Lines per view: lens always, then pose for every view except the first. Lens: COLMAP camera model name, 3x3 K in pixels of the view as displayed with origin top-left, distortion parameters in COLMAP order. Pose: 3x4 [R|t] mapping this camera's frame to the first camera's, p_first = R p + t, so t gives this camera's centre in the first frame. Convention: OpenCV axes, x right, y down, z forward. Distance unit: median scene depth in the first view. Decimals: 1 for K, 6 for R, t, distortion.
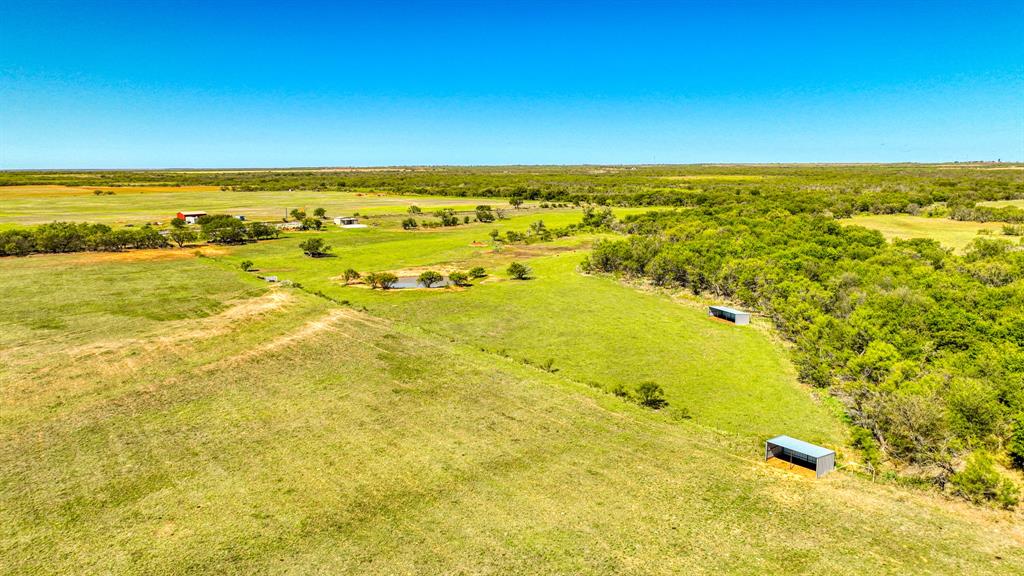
lens RADIAL K [[714.9, 0, 512.0], [0, 714.9, 288.0], [0, 0, 1]] dist [0.002600, 0.006136]
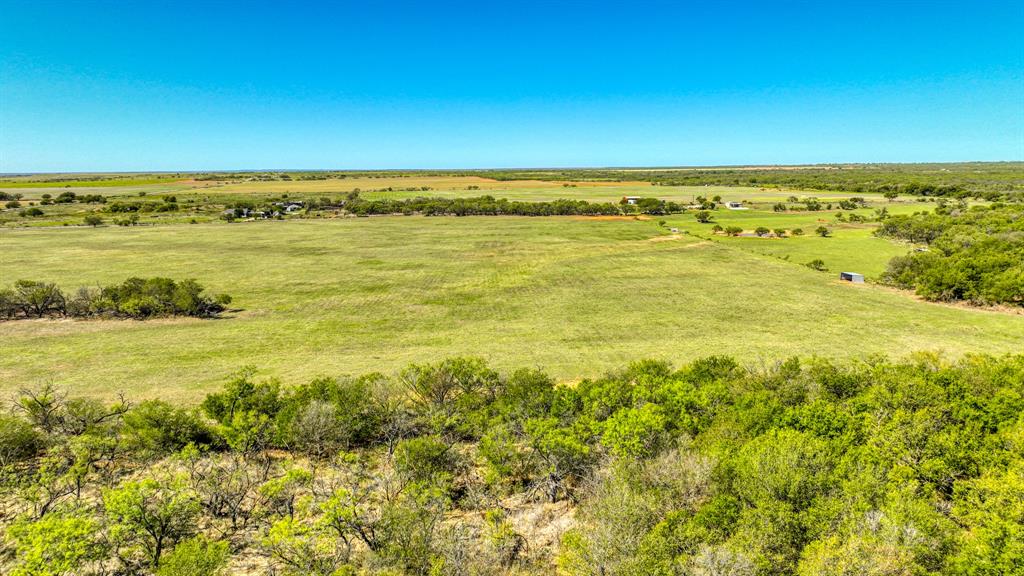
lens RADIAL K [[714.9, 0, 512.0], [0, 714.9, 288.0], [0, 0, 1]] dist [0.002600, 0.006136]
pose [[0.840214, 0.087687, -0.535117, 0.161413], [-0.086376, 0.995881, 0.027567, 0.065367], [0.535331, 0.023060, 0.844328, -0.399742]]
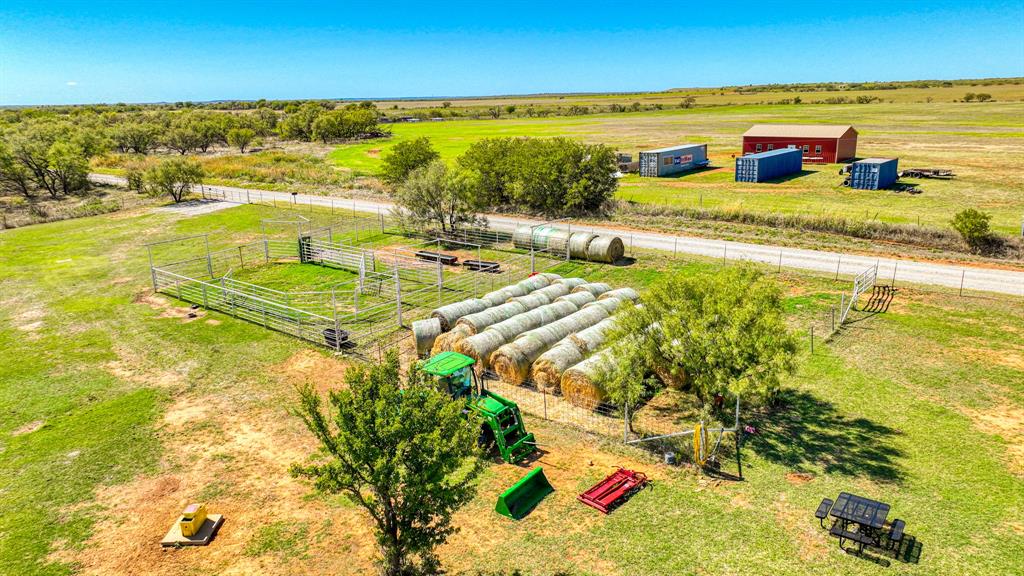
lens RADIAL K [[714.9, 0, 512.0], [0, 714.9, 288.0], [0, 0, 1]] dist [0.002600, 0.006136]
pose [[0.072789, 0.264242, -0.961706, -0.203188], [-0.146916, 0.956585, 0.251715, -0.102372], [0.986467, 0.122968, 0.108450, 0.890877]]
